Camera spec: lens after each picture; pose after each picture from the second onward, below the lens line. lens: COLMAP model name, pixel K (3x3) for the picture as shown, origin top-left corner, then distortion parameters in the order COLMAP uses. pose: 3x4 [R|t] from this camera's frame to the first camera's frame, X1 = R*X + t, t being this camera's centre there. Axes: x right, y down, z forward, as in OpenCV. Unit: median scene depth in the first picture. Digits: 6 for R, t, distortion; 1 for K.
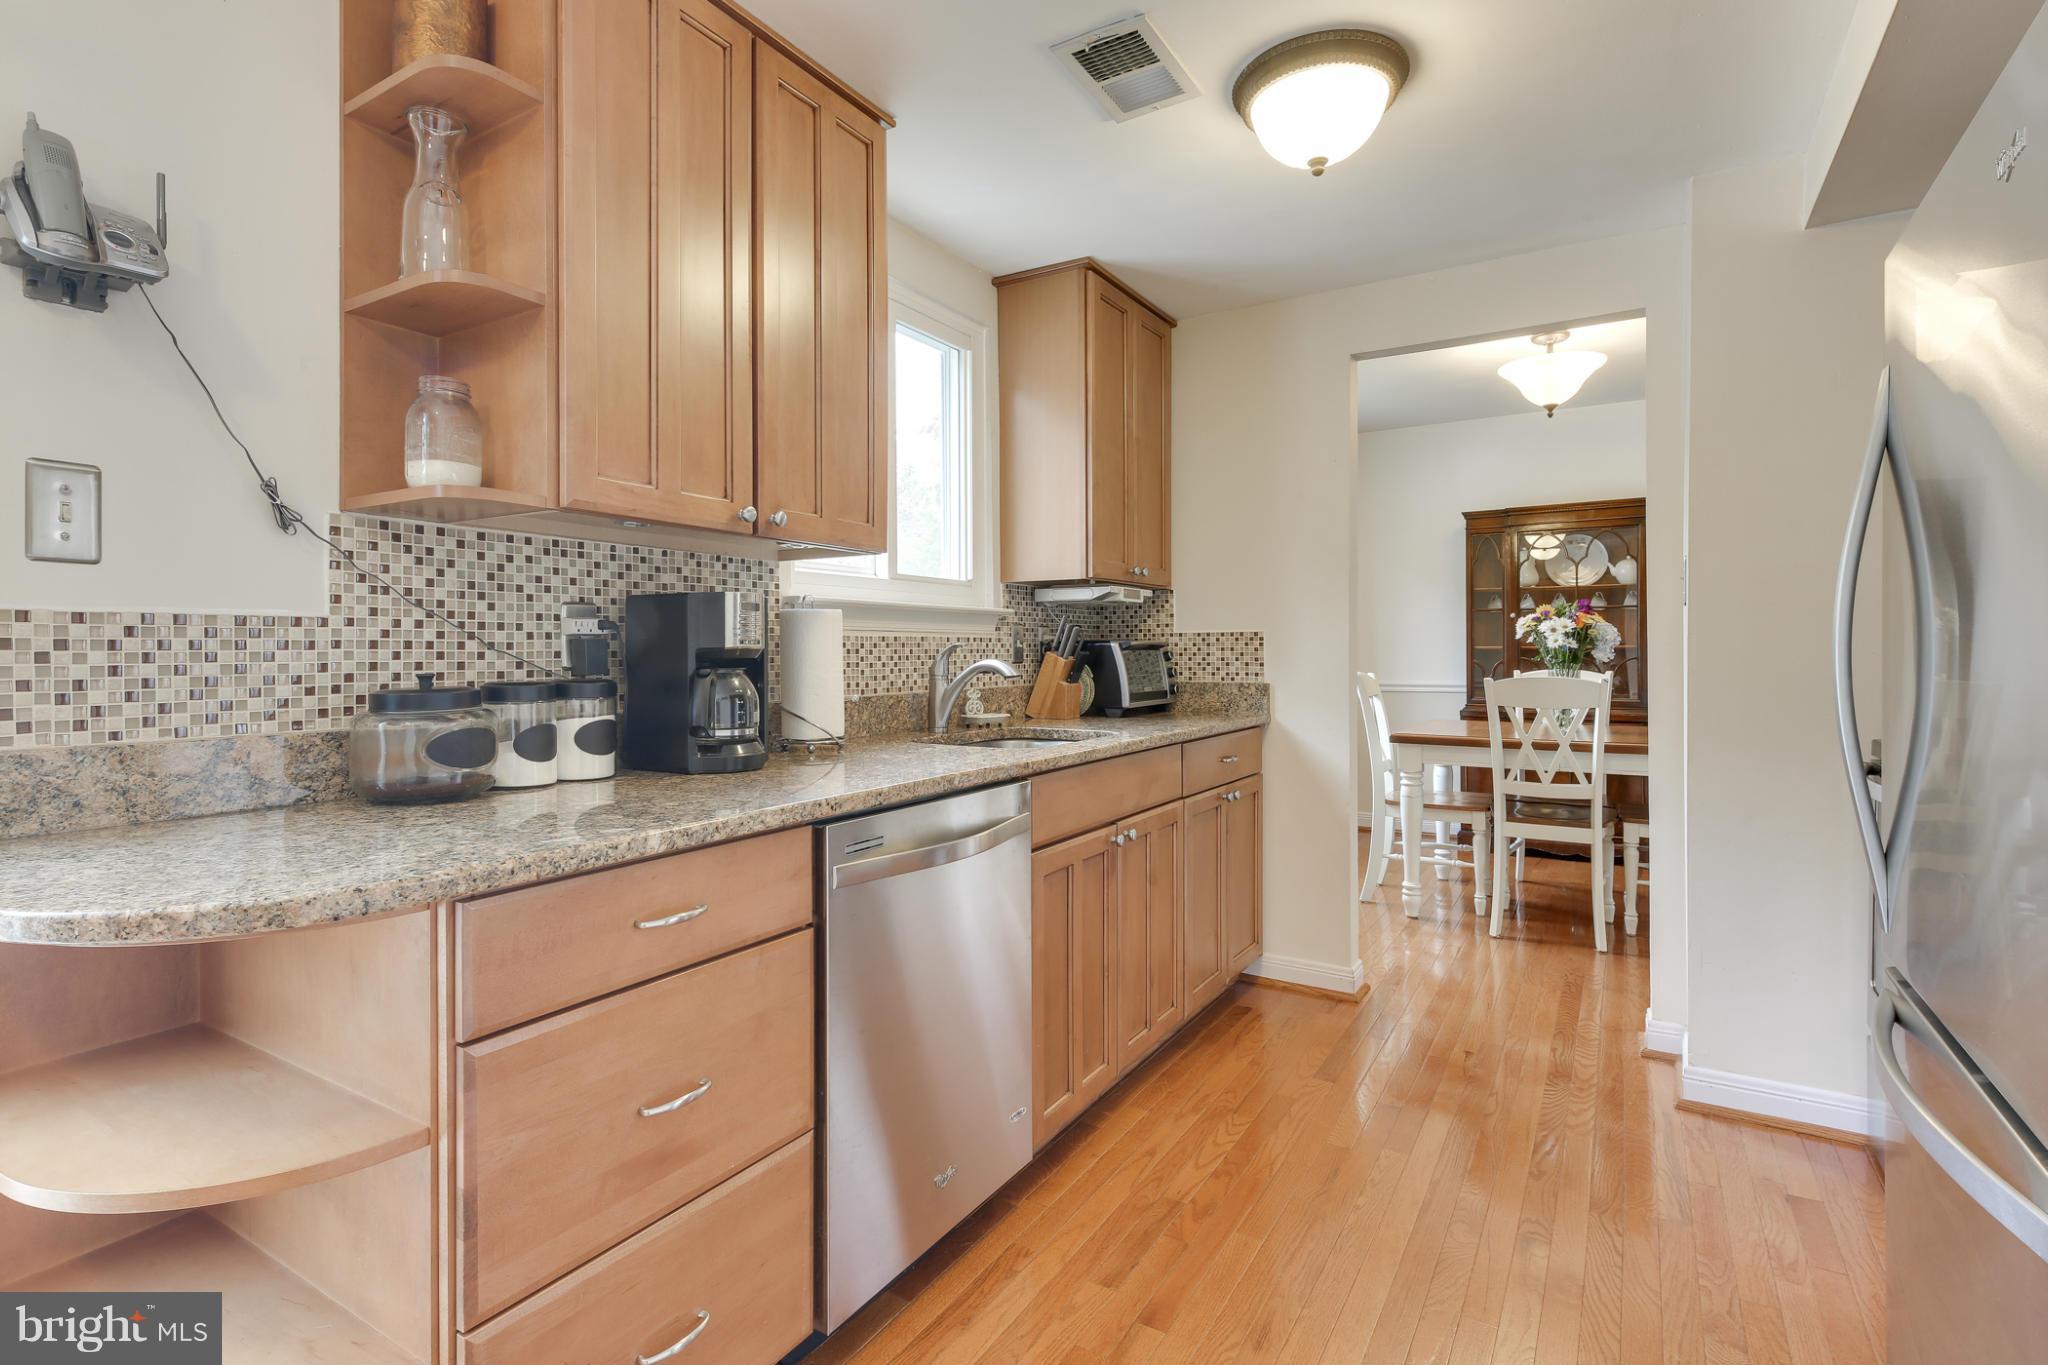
lens RADIAL K [[997.0, 0, 1014.3], [0, 997.0, 653.9], [0, 0, 1]] dist [0.029496, -0.000191]
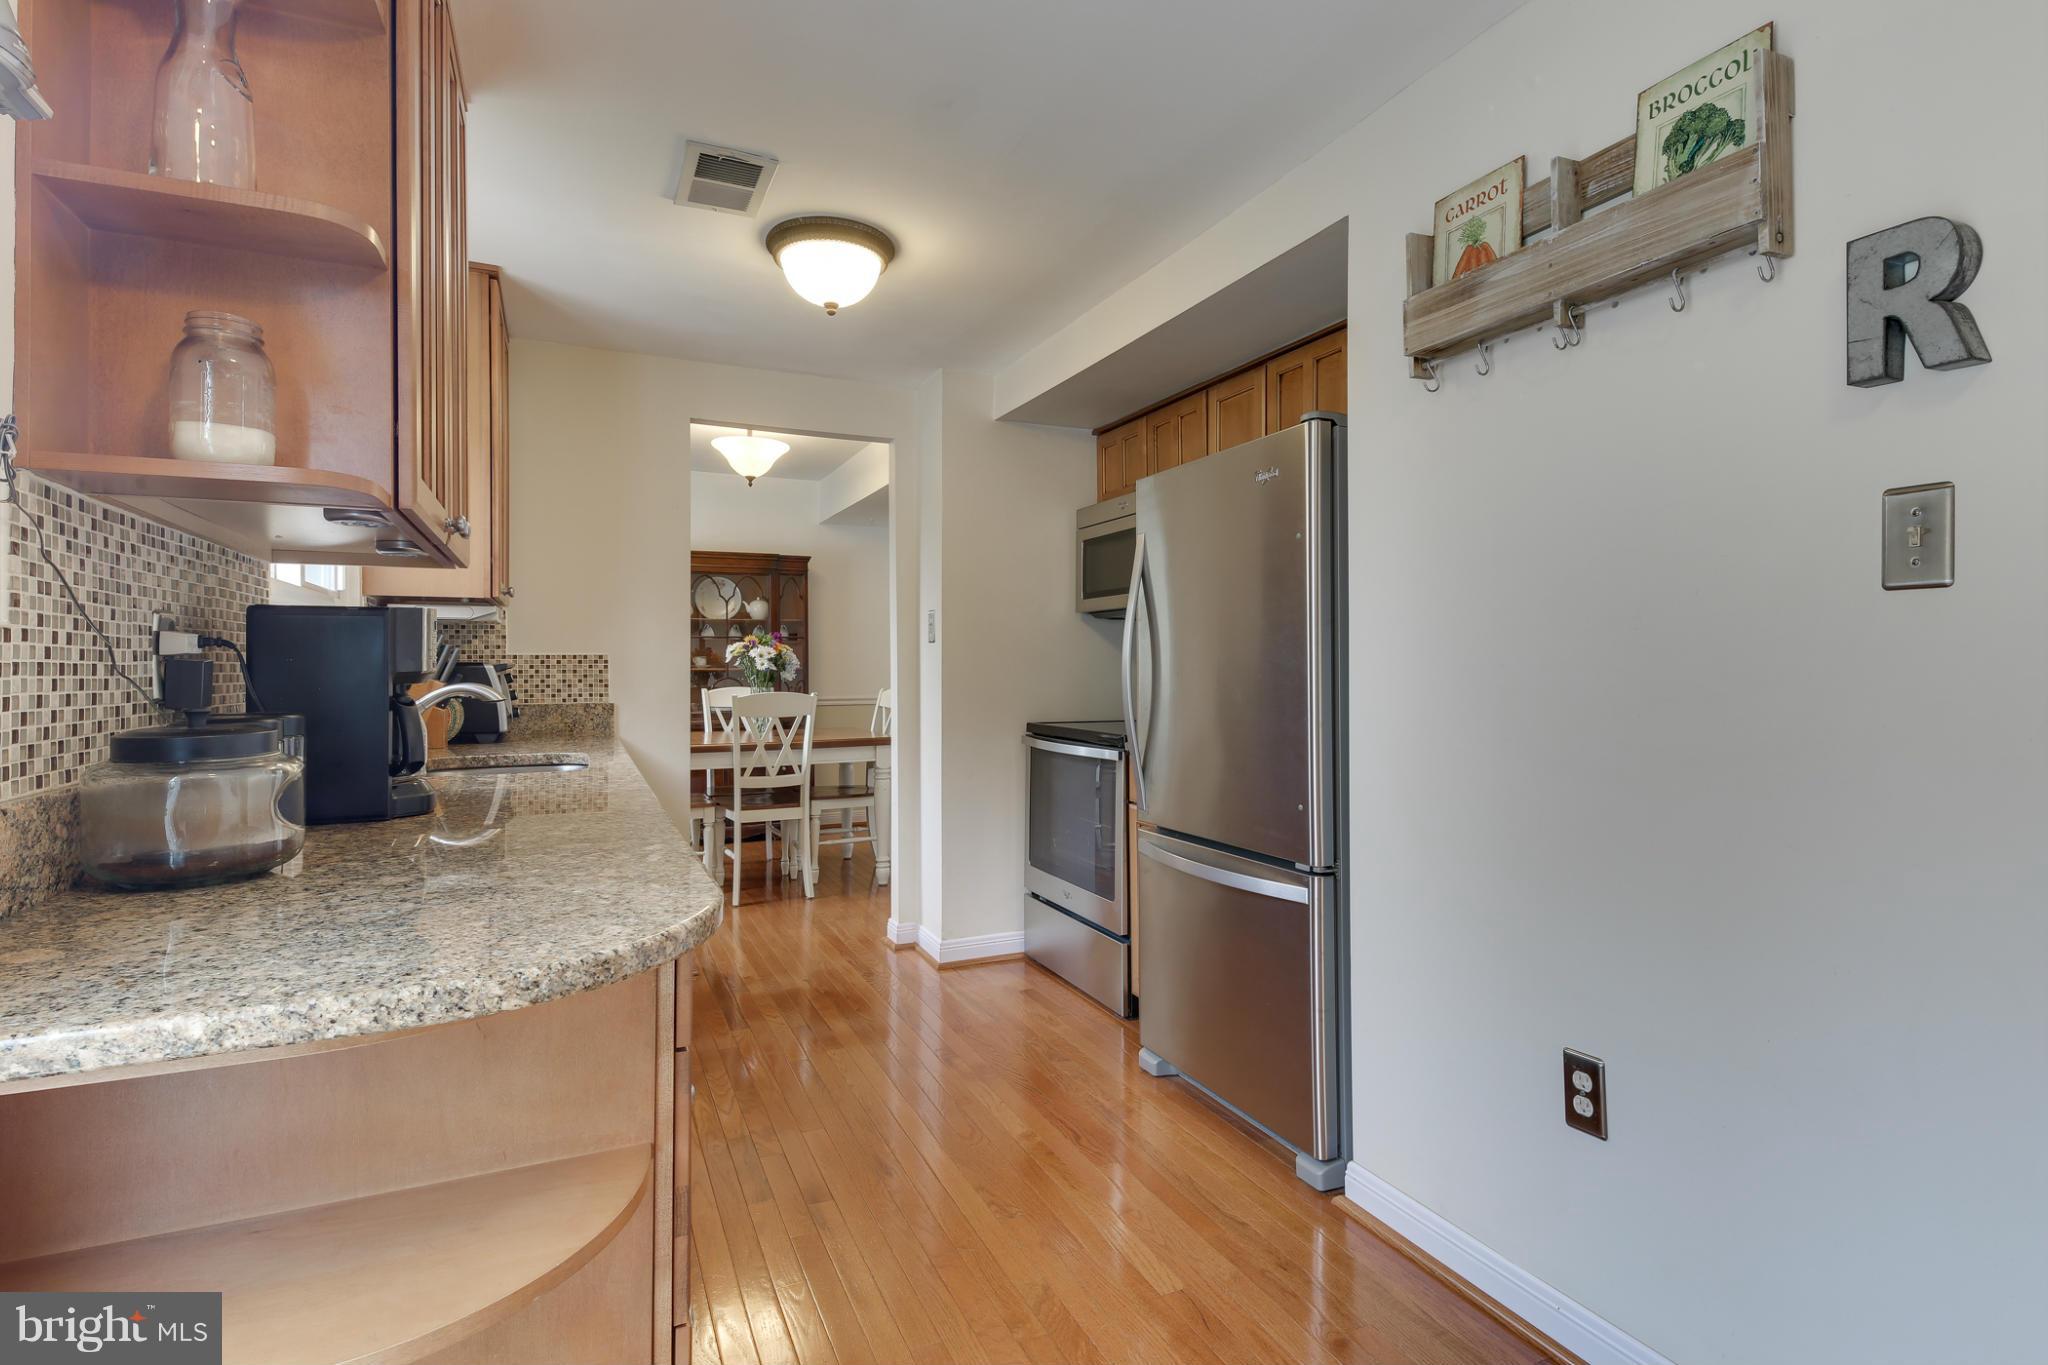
lens RADIAL K [[997.0, 0, 1014.3], [0, 997.0, 653.9], [0, 0, 1]] dist [0.029496, -0.000191]
pose [[0.559741, 0.012765, 0.828569, -0.380225], [0.004188, 0.999825, -0.018233, -0.001937], [-0.828657, 0.013676, 0.559590, 0.037829]]
